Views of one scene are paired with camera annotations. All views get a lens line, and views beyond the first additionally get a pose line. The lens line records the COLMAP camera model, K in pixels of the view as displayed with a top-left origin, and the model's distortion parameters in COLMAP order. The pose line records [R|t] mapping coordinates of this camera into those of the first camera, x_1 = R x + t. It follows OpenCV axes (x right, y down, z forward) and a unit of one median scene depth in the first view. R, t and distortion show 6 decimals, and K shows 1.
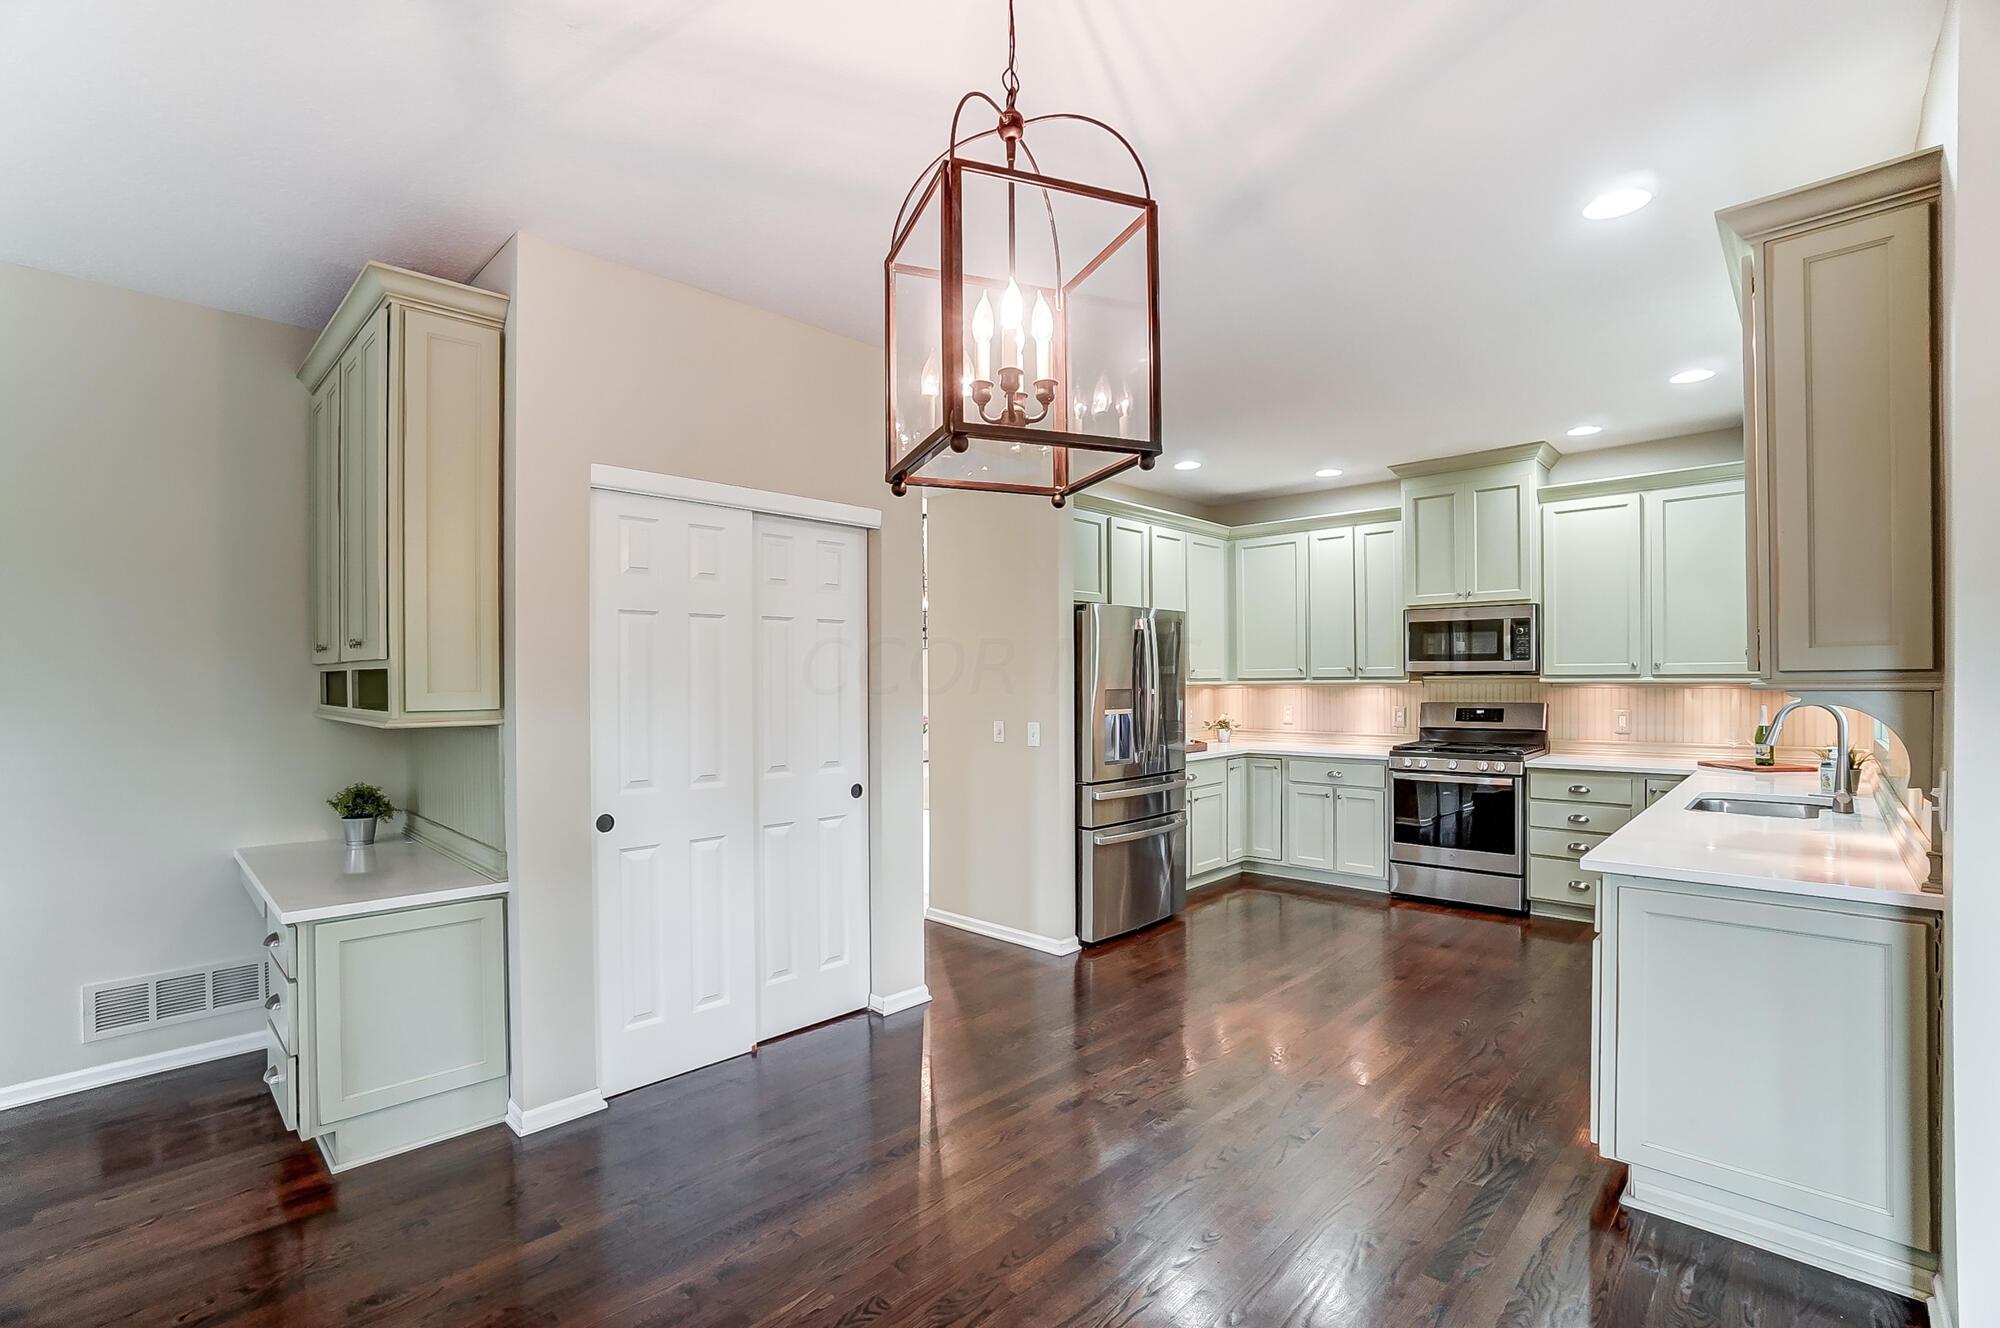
lens RADIAL K [[894.0, 0, 1000.5], [0, 894.0, 691.0], [0, 0, 1]] dist [-0.037977, 0.006835]
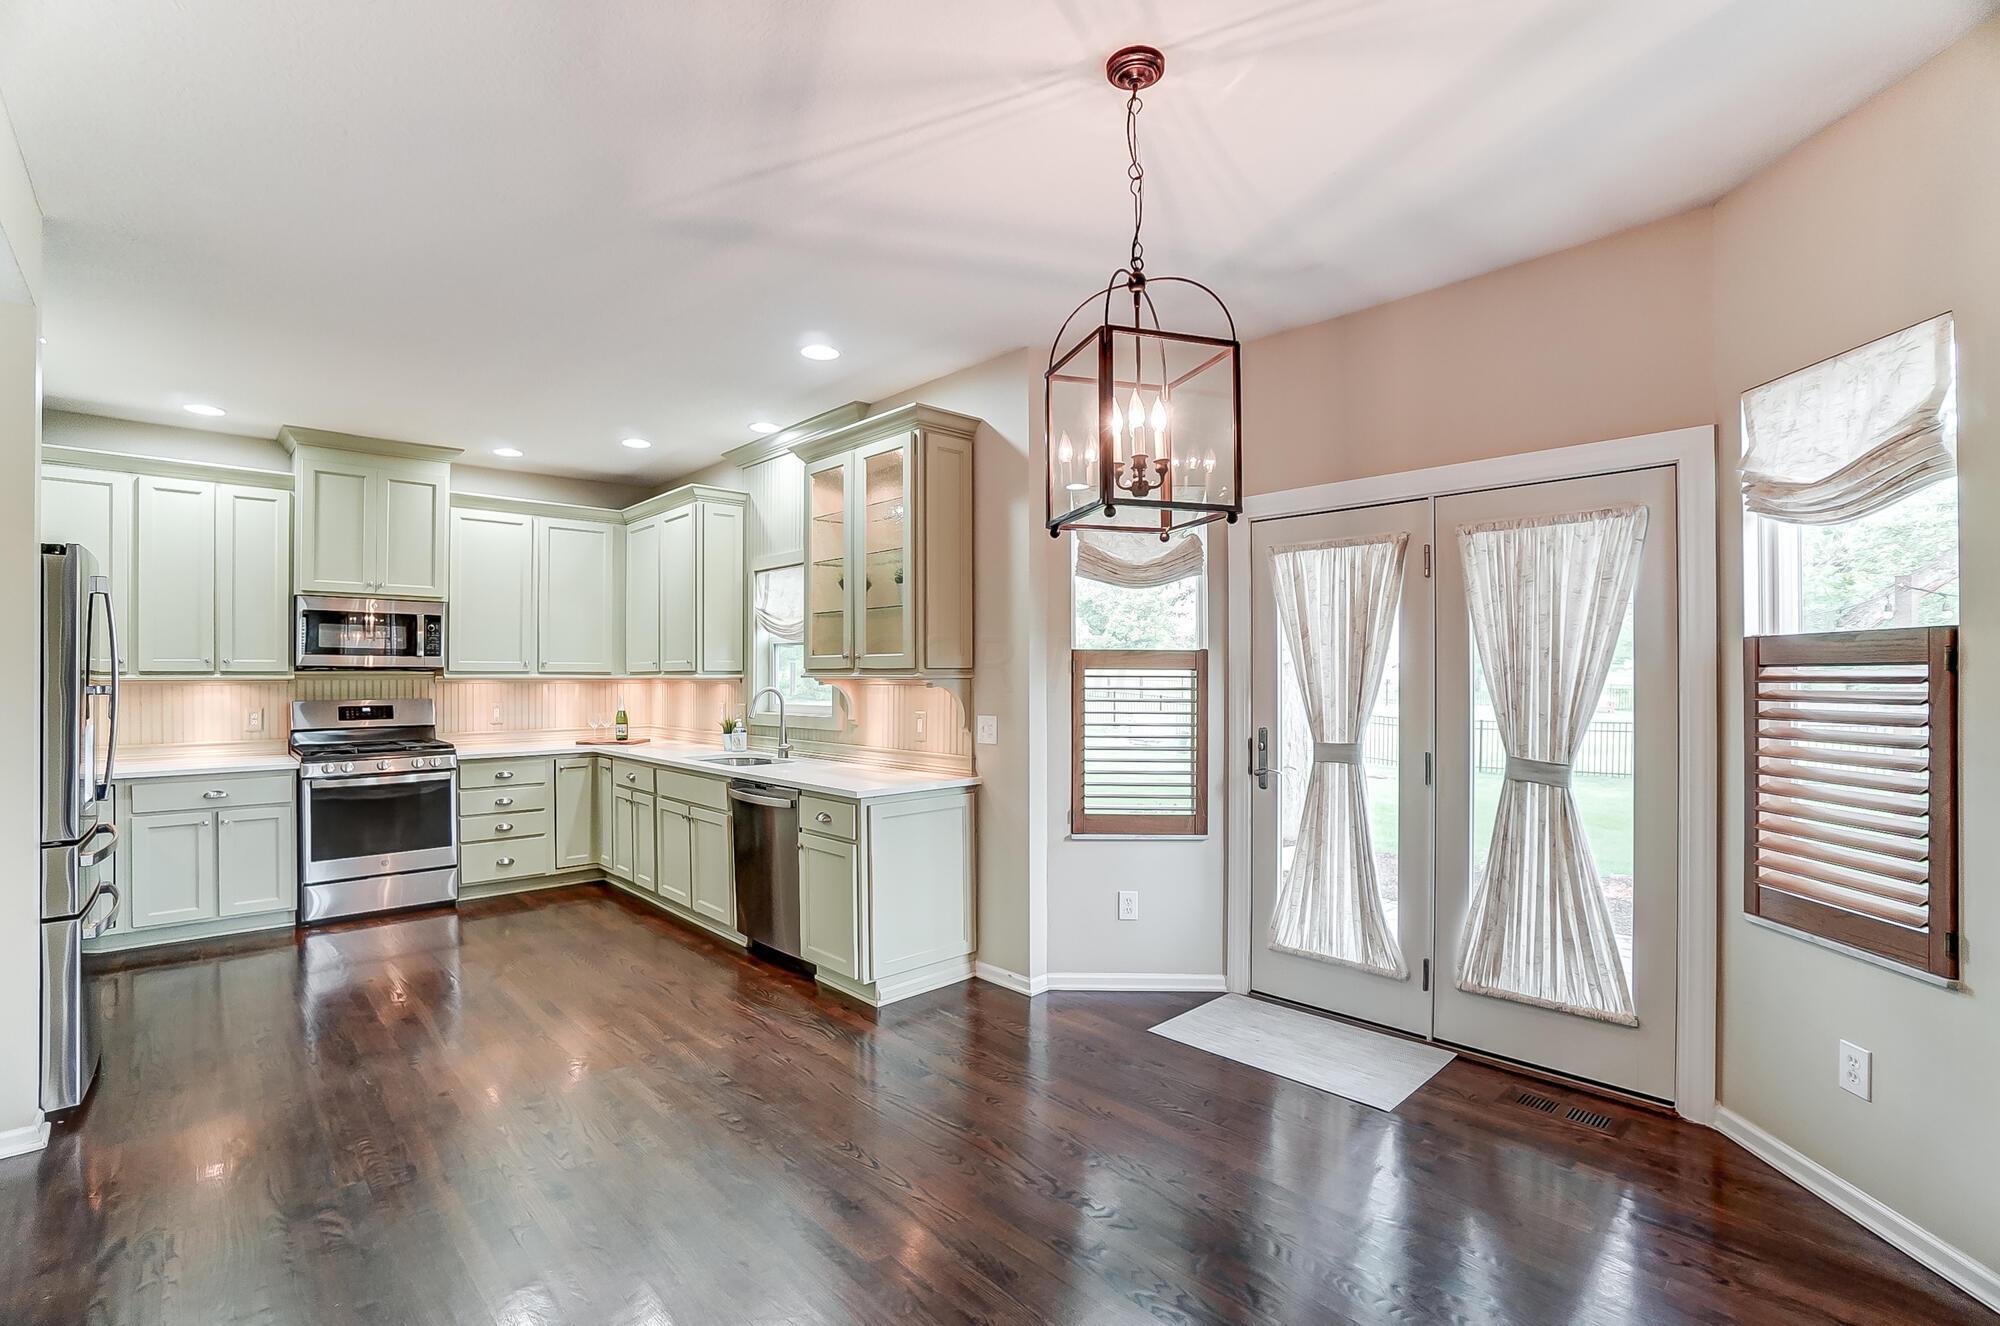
lens RADIAL K [[894.0, 0, 992.2], [0, 894.0, 669.8], [0, 0, 1]] dist [-0.037977, 0.006835]
pose [[0.080284, 0.011946, 0.996700, -0.369638], [0.011730, 0.999848, -0.012928, 0.001211], [-0.996703, 0.012729, 0.080132, 0.273866]]
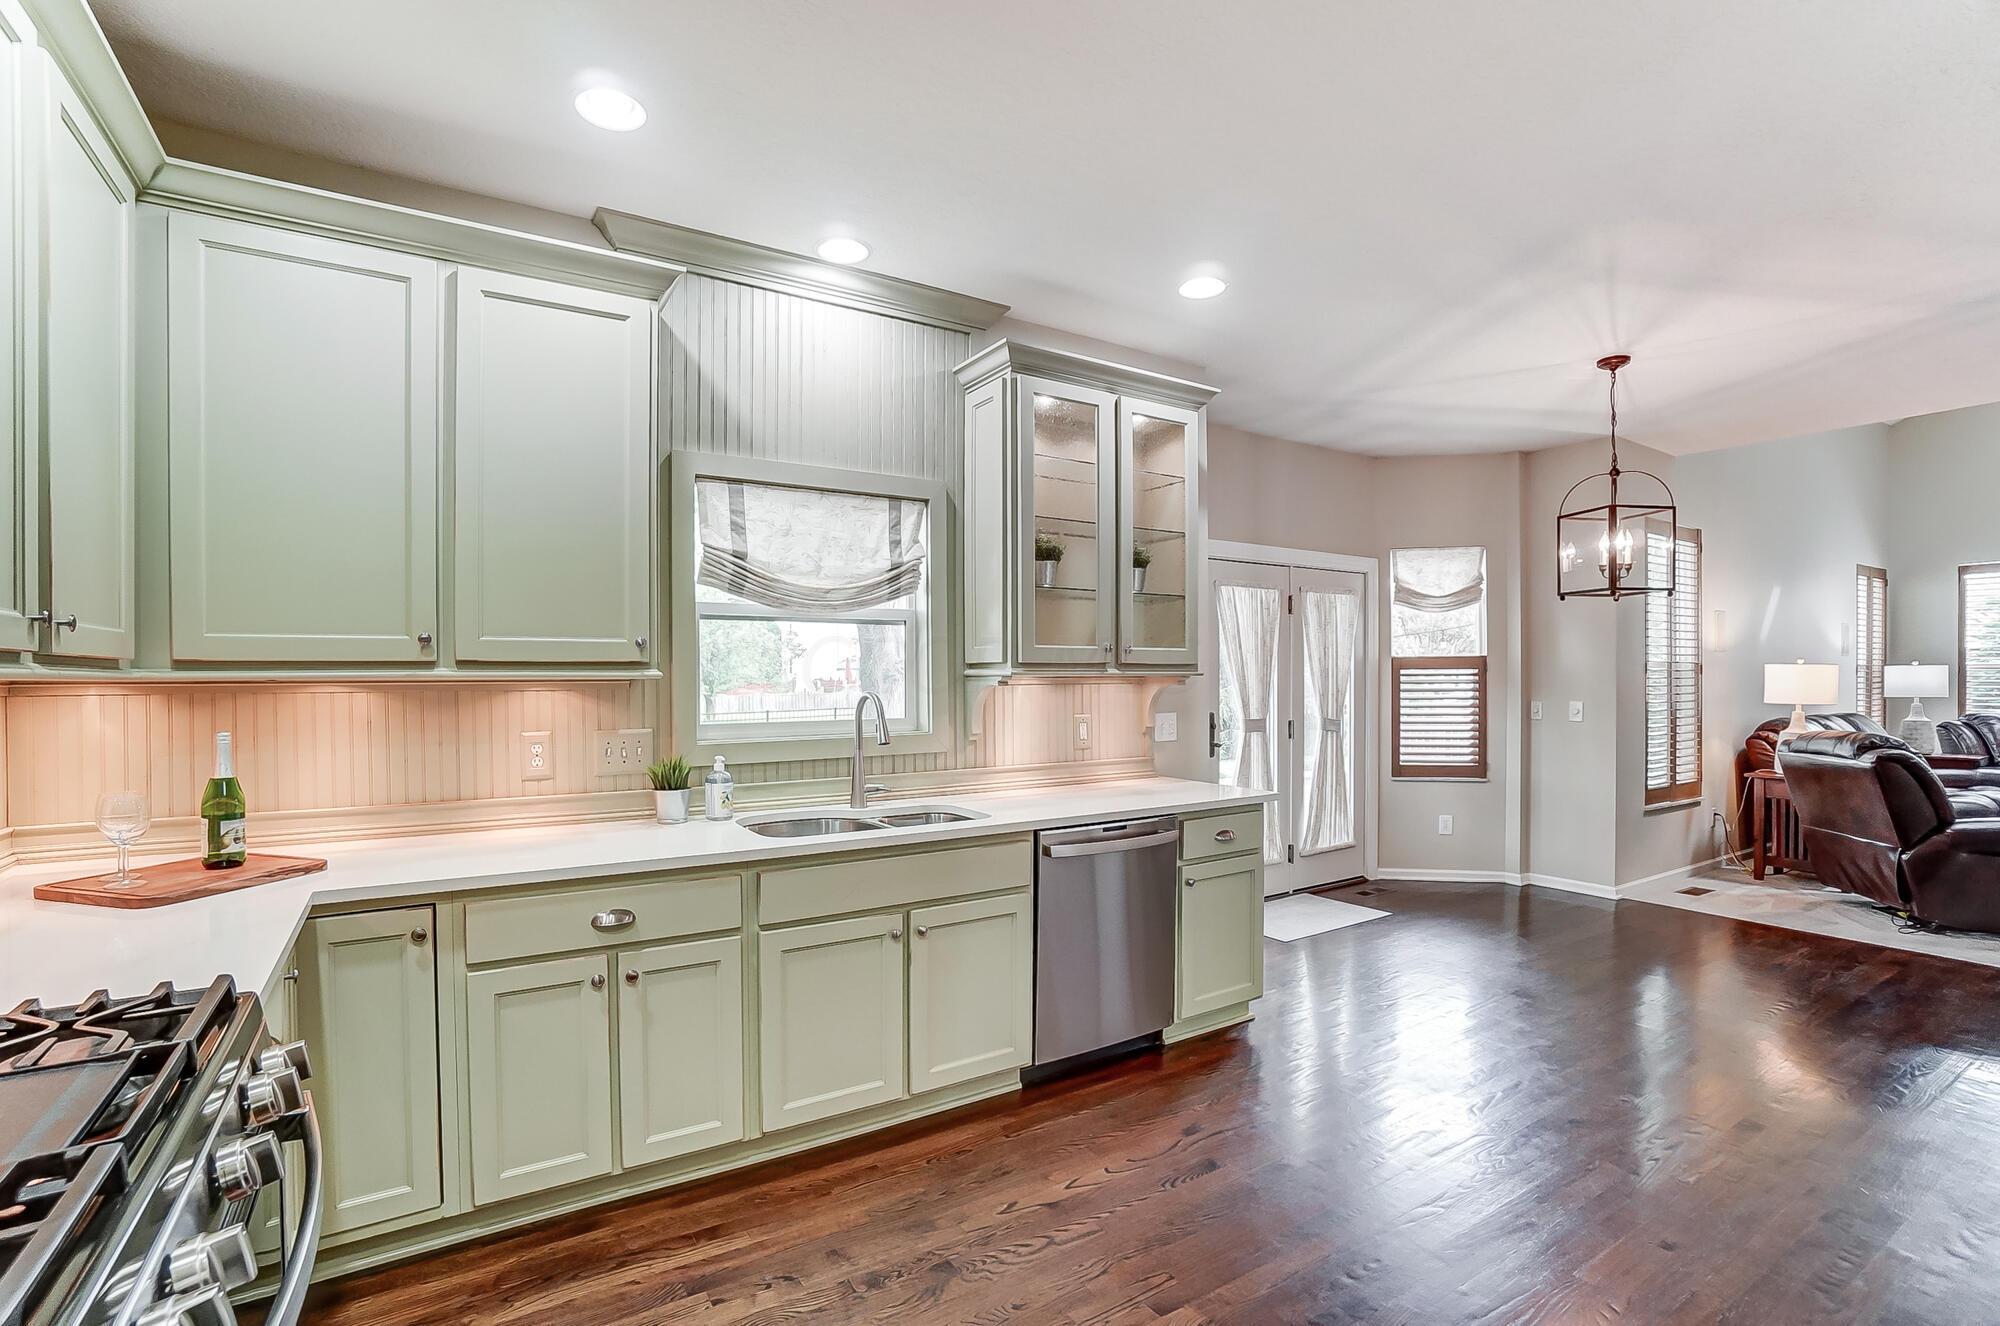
lens RADIAL K [[894.0, 0, 980.1], [0, 894.0, 679.2], [0, 0, 1]] dist [-0.037977, 0.006835]
pose [[-0.958882, 0.004264, 0.283774, 0.316488], [0.008938, 0.999845, 0.015180, -0.011530], [-0.283665, 0.017092, -0.958771, 1.101551]]
